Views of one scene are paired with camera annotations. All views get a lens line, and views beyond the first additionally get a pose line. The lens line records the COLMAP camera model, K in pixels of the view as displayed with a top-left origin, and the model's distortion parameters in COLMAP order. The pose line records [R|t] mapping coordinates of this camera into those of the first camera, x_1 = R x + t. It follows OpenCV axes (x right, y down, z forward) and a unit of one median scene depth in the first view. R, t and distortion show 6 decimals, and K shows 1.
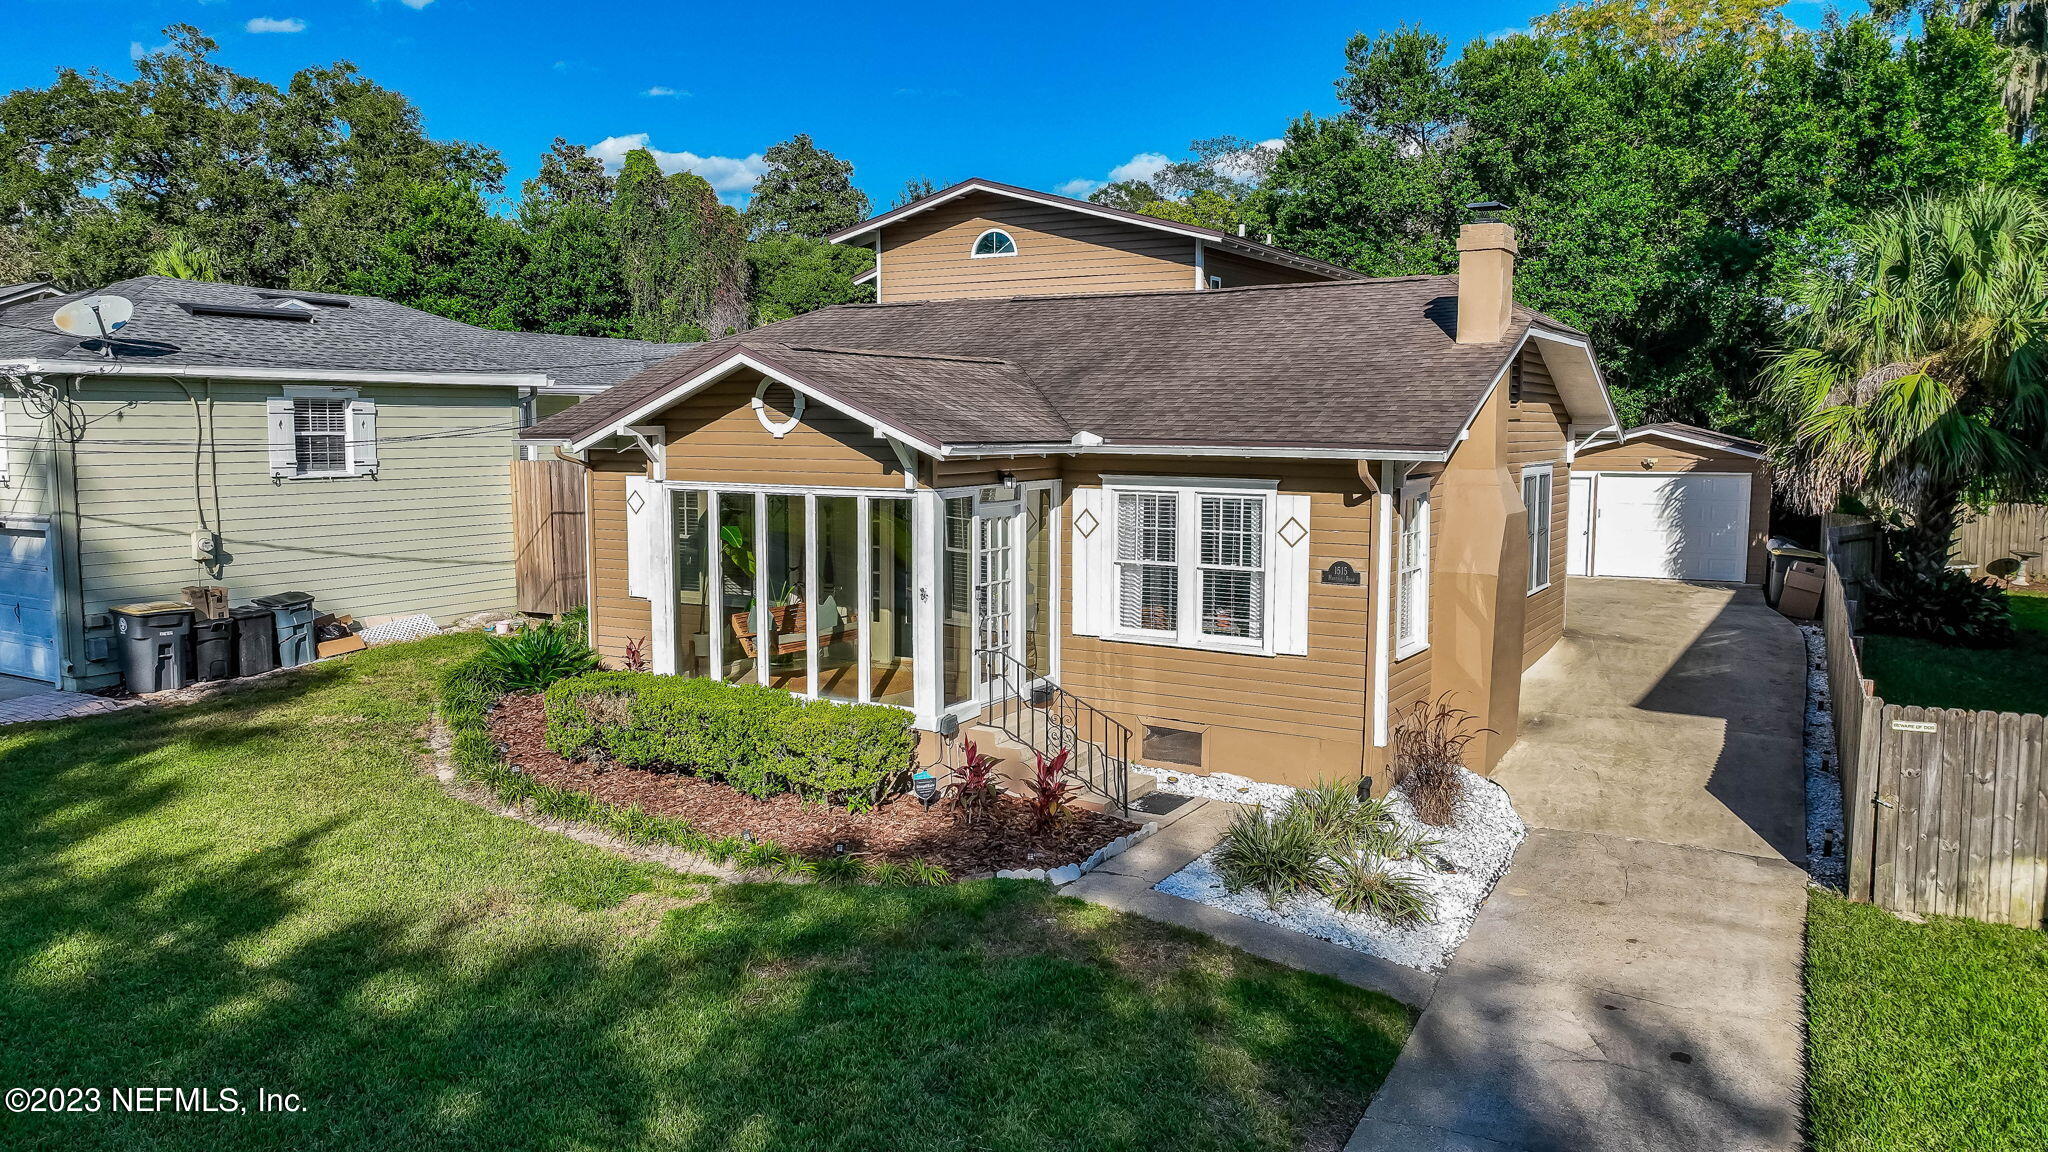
lens RADIAL K [[1450.5, 0, 1019.1], [0, 1450.5, 565.0], [0, 0, 1]] dist [0.006363, 0.001569]
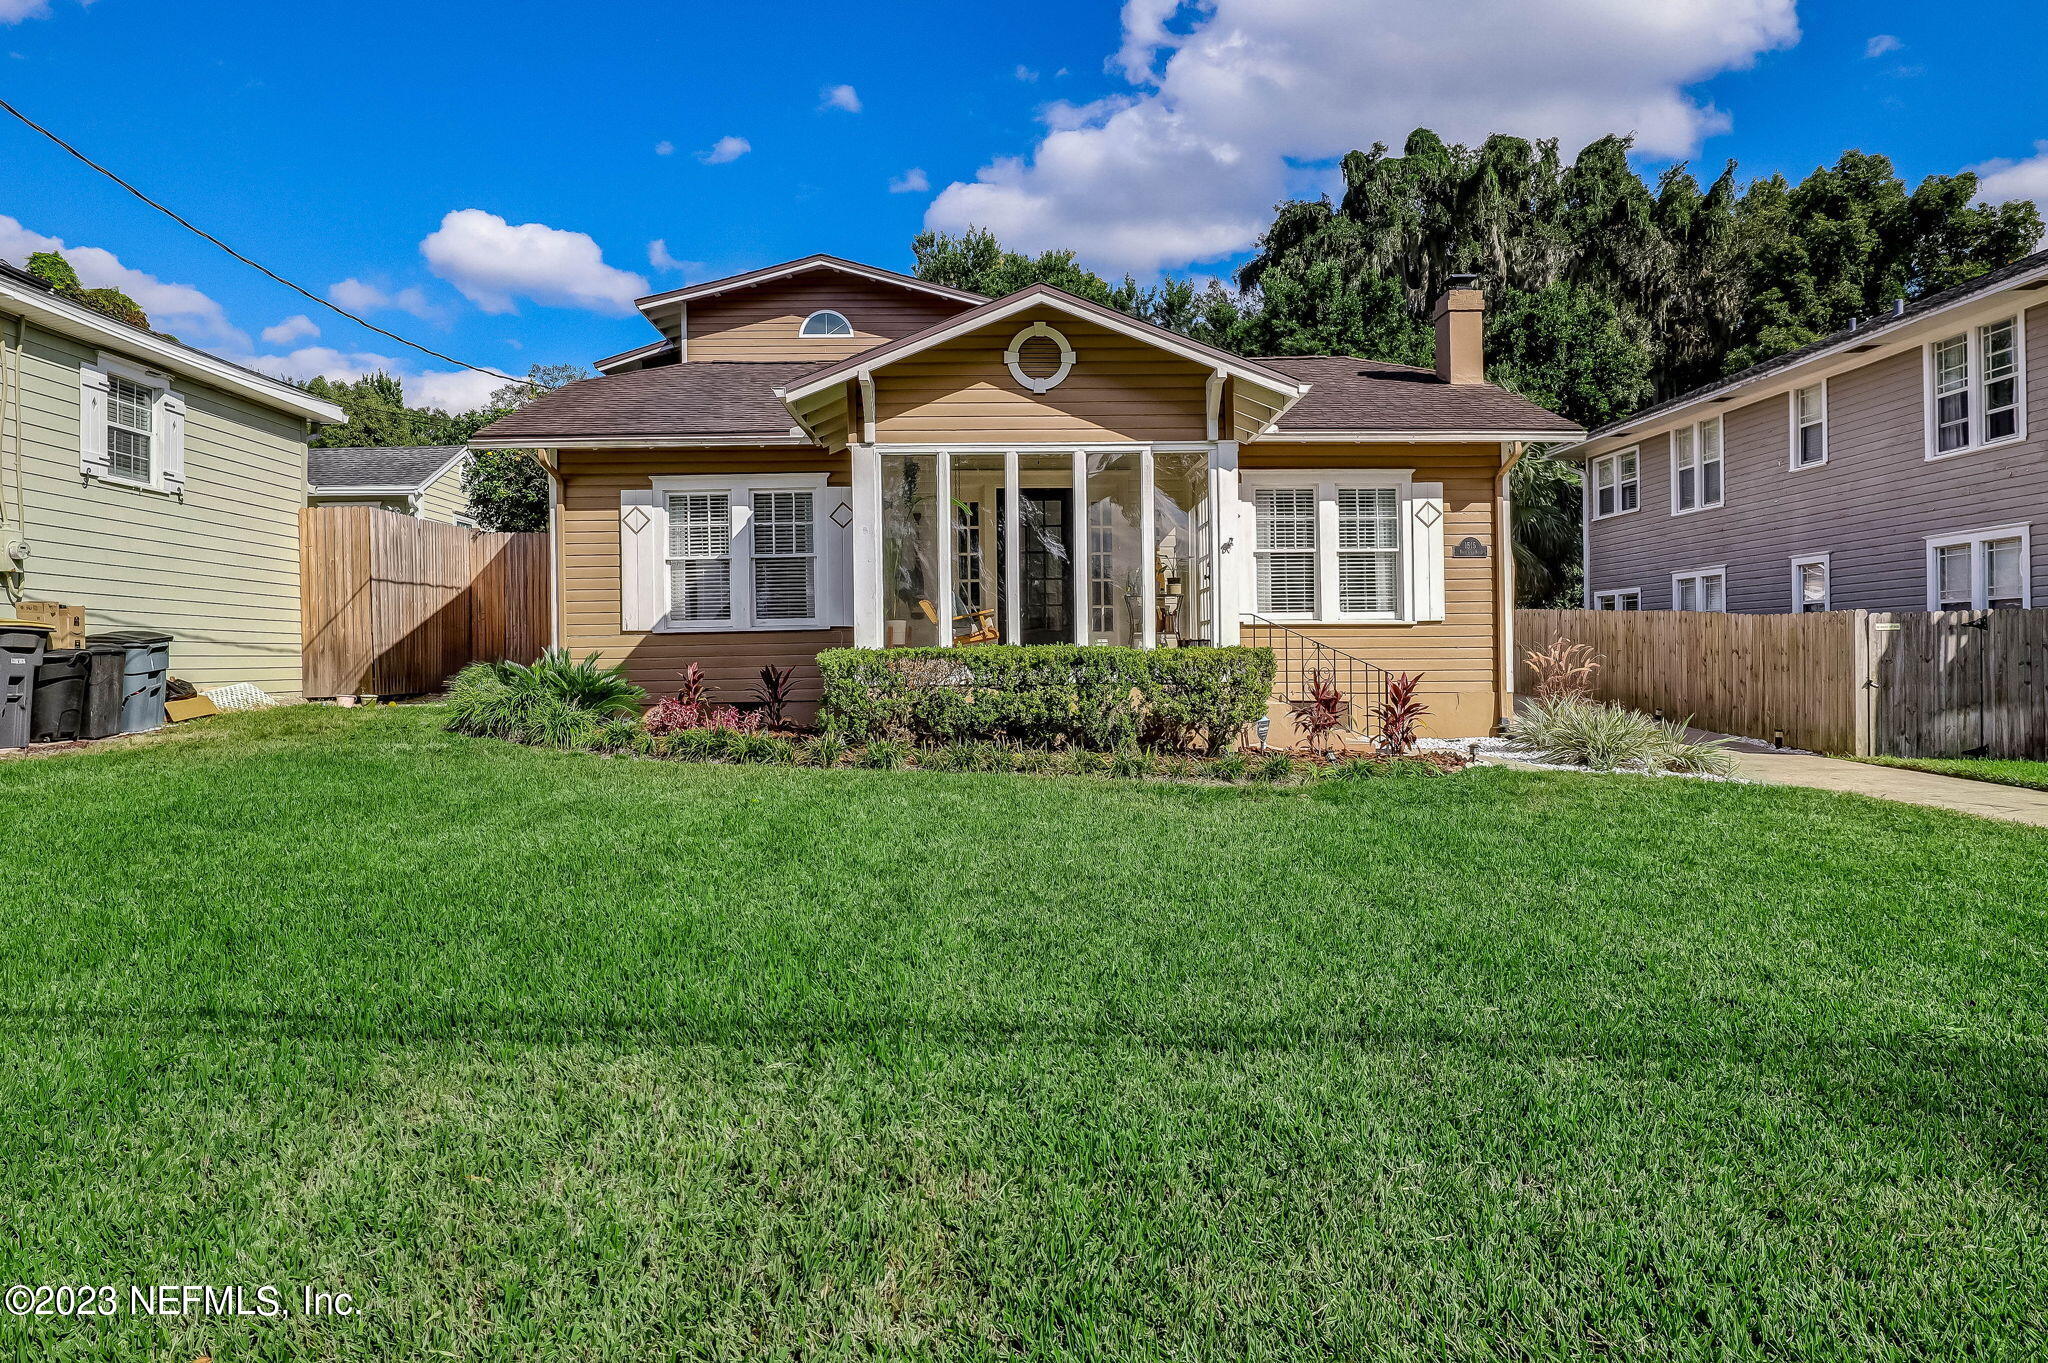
lens RADIAL K [[1324.6, 0, 1018.4], [0, 1324.6, 657.6], [0, 0, 1]] dist [-0.003795, 0.004597]
pose [[0.844471, -0.008398, 0.535535, -0.623340], [0.067101, 0.993658, -0.090228, 0.156618], [-0.531381, 0.112130, 0.839679, 0.285697]]
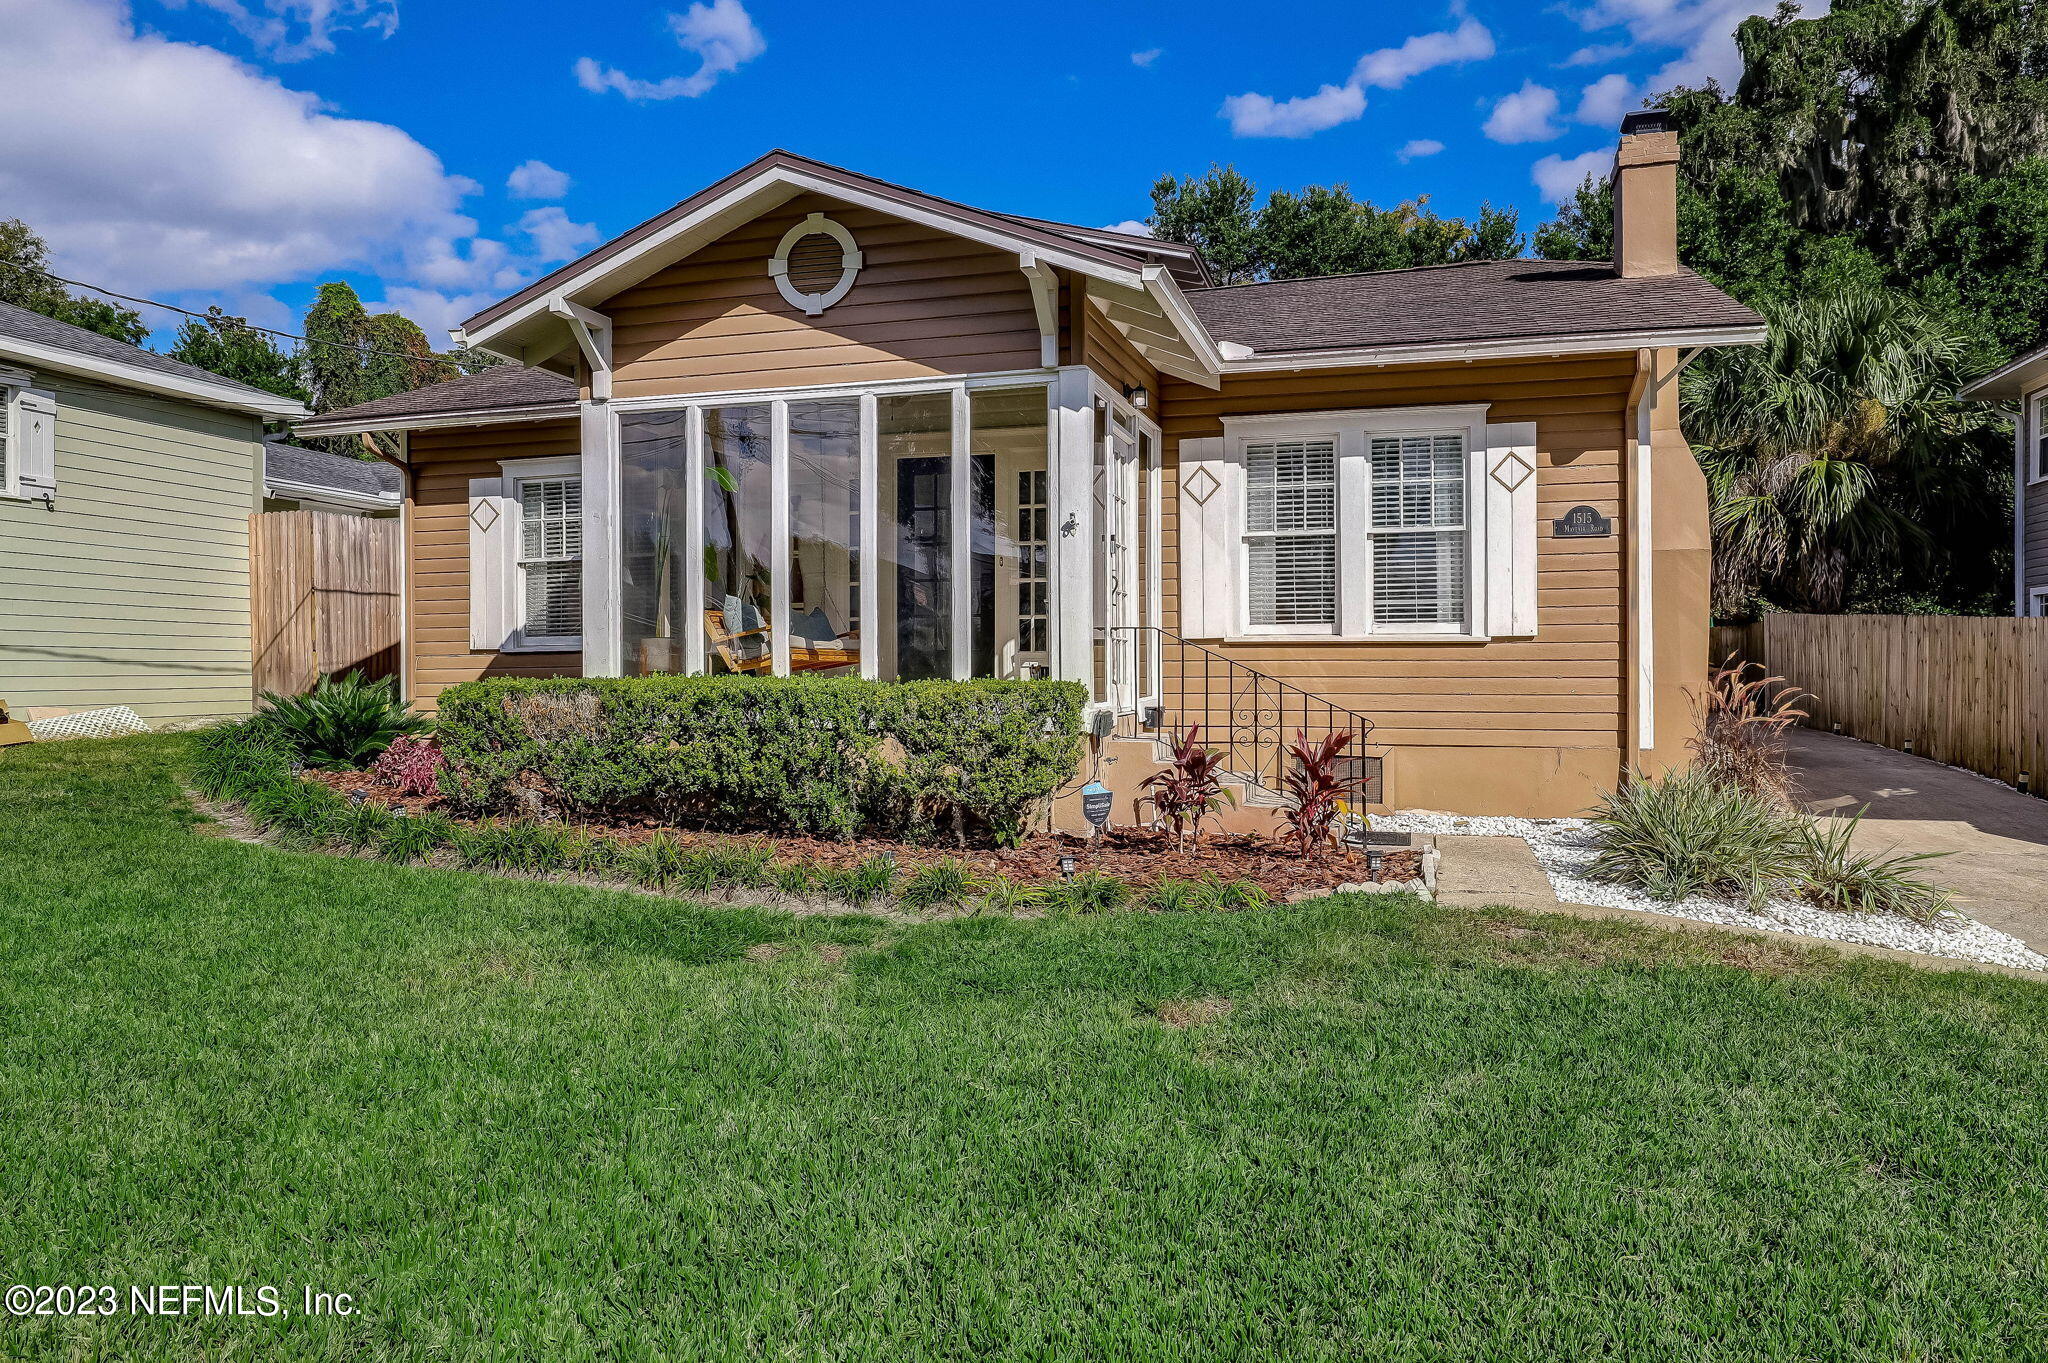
lens RADIAL K [[1391.5, 0, 1020.5], [0, 1391.5, 685.1], [0, 0, 1]] dist [-0.007361, 0.006292]
pose [[0.968635, -0.006634, 0.248401, -0.226314], [0.030502, 0.995258, -0.092361, 0.139060], [-0.246610, 0.097041, 0.964244, 0.361550]]
